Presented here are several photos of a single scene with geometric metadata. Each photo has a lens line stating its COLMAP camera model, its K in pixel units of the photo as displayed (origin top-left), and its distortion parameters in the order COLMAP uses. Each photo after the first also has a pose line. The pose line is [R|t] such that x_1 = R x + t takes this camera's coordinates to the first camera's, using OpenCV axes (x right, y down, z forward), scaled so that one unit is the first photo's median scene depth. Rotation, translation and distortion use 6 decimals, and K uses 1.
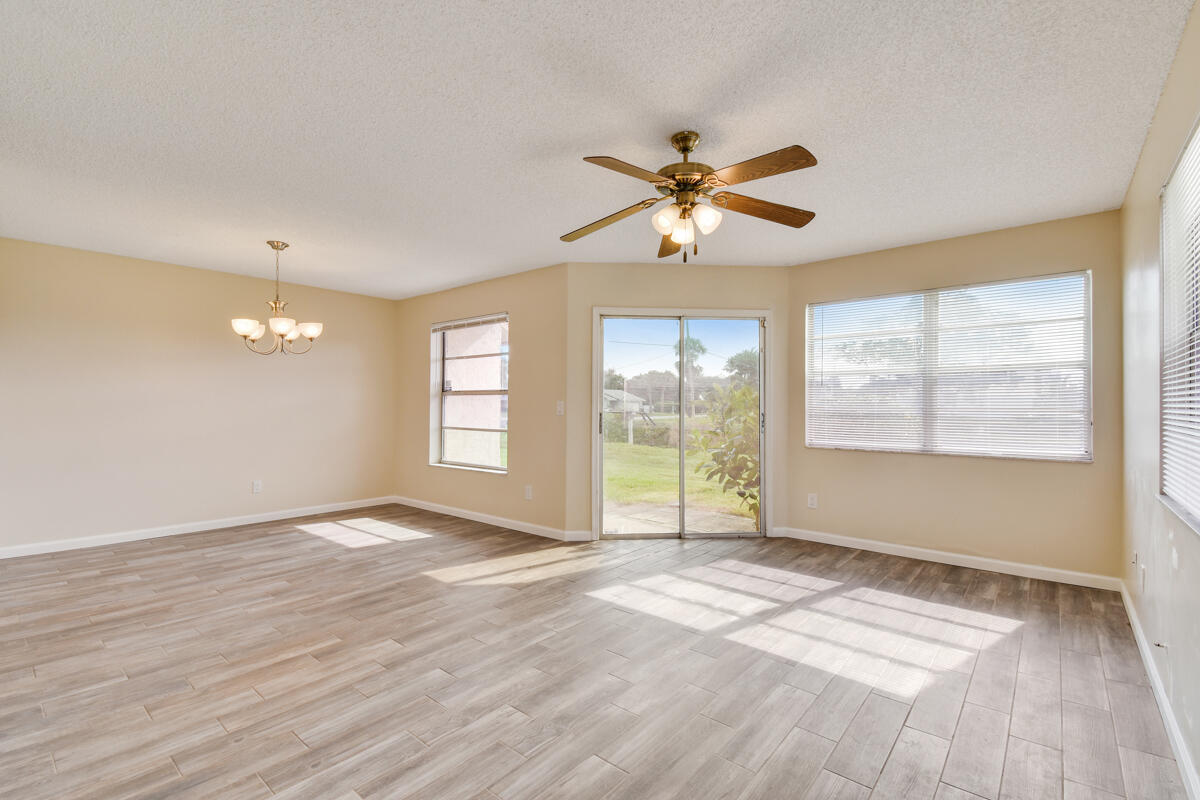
lens RADIAL K [[534.1, 0, 600.0], [0, 534.1, 400.0], [0, 0, 1]] dist [-0.000312, -0.013177]
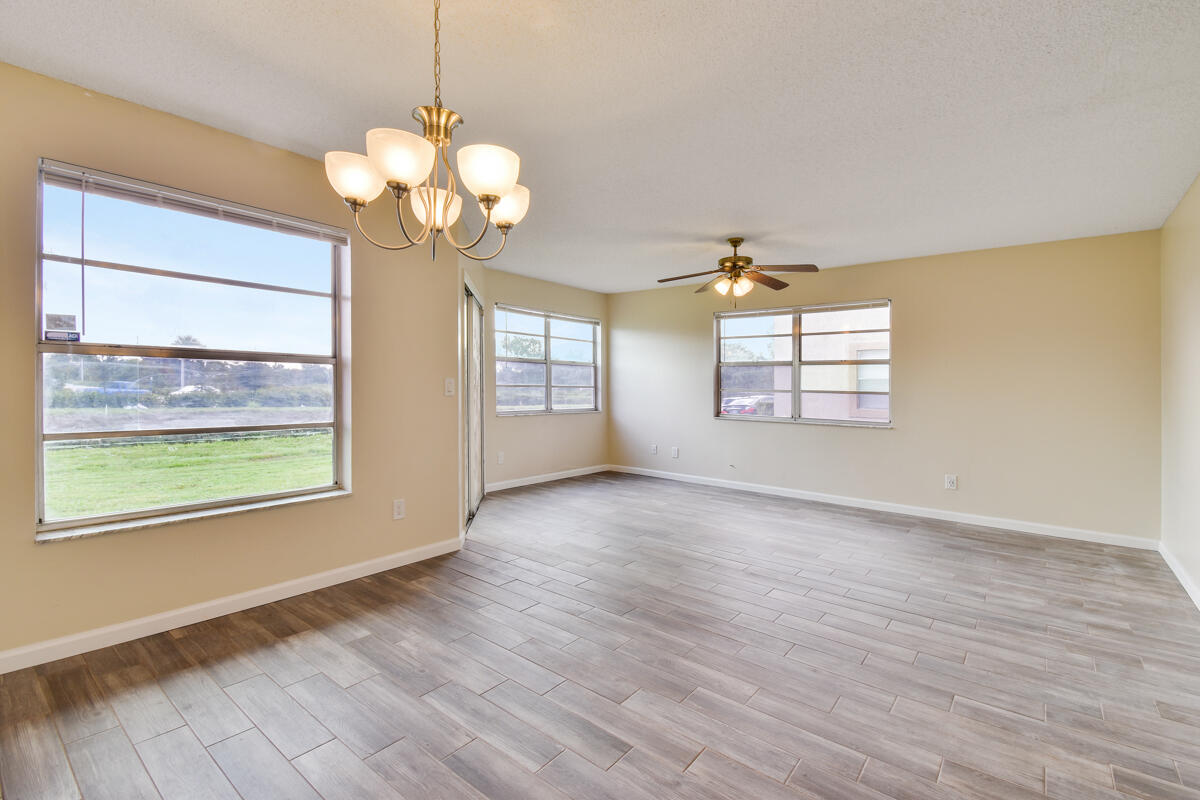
lens RADIAL K [[542.5, 0, 589.2], [0, 542.5, 381.0], [0, 0, 1]] dist [0.029377, -0.028441]
pose [[-0.007793, -0.001107, 0.999969, -1.649781], [-0.024274, 0.999705, 0.000918, 0.002141], [-0.999675, -0.024266, -0.007817, 1.486190]]
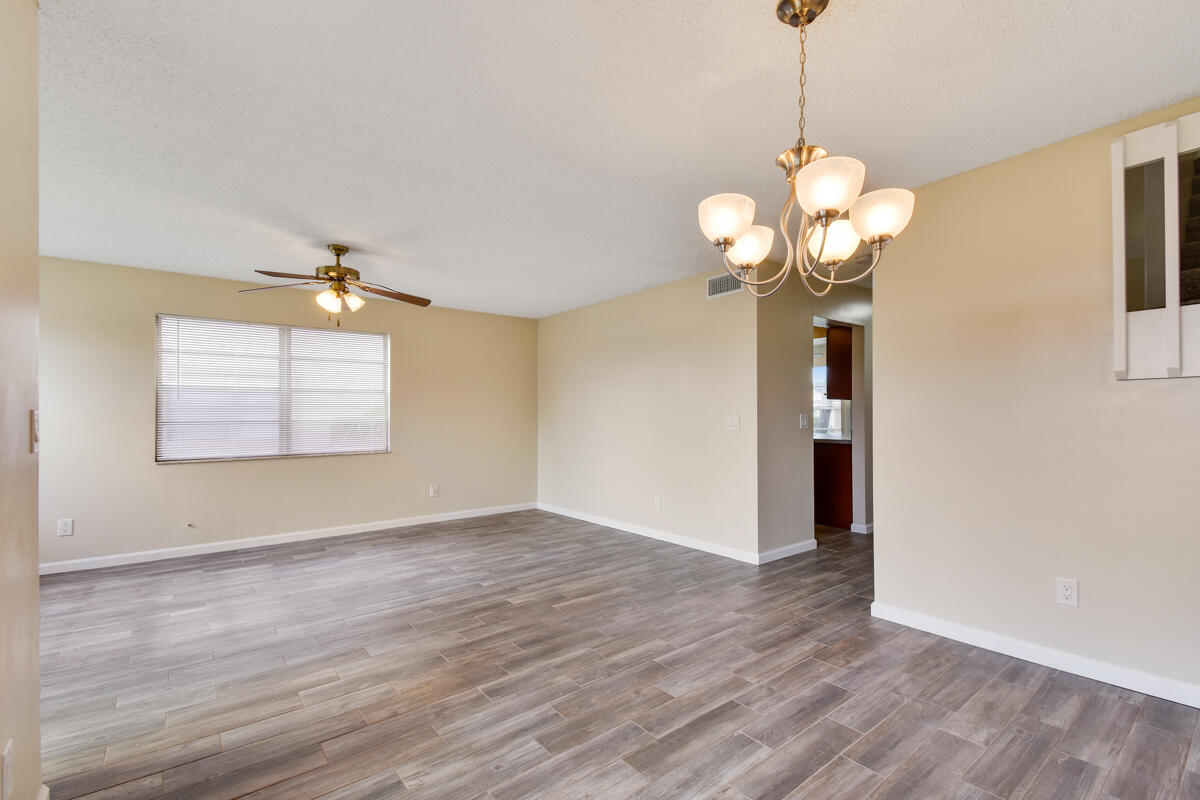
lens RADIAL K [[523.1, 0, 608.8], [0, 523.1, 405.2], [0, 0, 1]] dist [0.028733, -0.025987]
pose [[-0.982608, 0.005000, 0.185623, -0.895783], [0.000222, 0.999668, -0.025753, 0.015559], [-0.185690, -0.025264, -0.982284, 2.320795]]
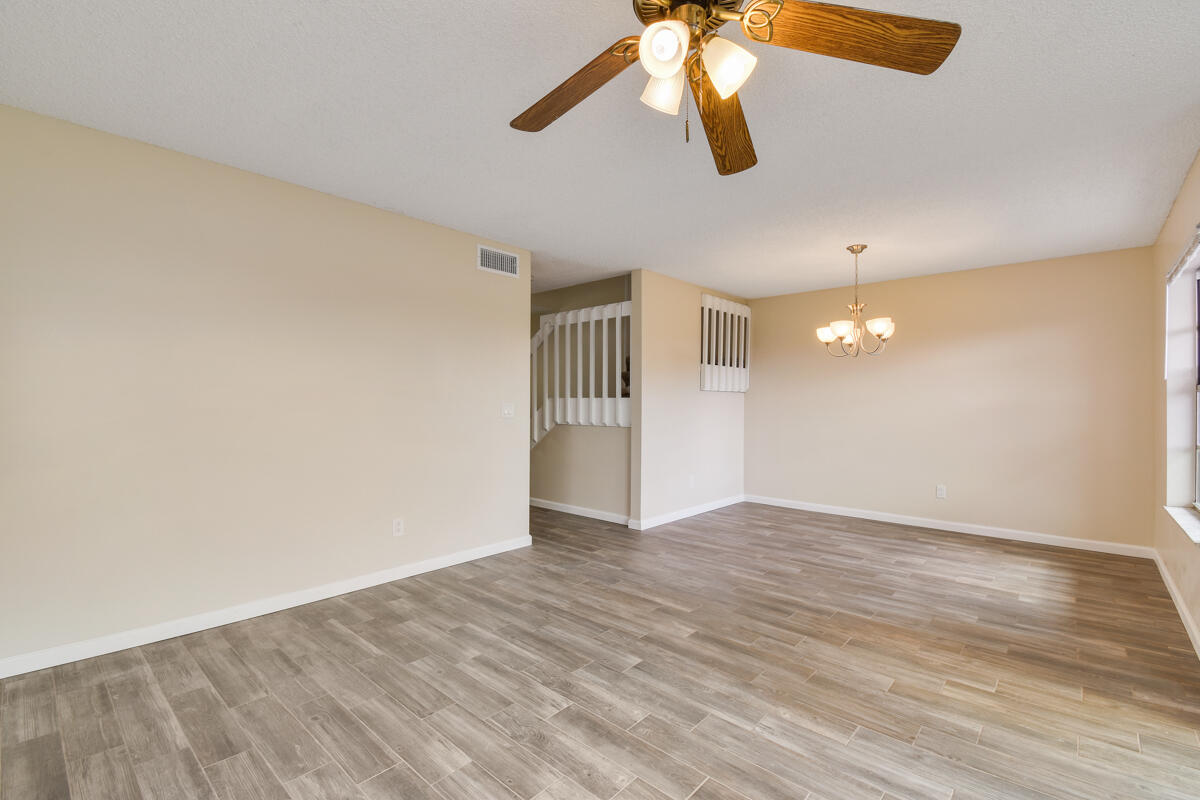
lens RADIAL K [[523.1, 0, 608.8], [0, 523.1, 405.2], [0, 0, 1]] dist [0.028733, -0.025987]
pose [[-0.032505, 0.004574, -0.999461, 0.678186], [0.001840, 0.999988, 0.004517, 0.004497], [0.999470, -0.001693, -0.032513, 0.918209]]
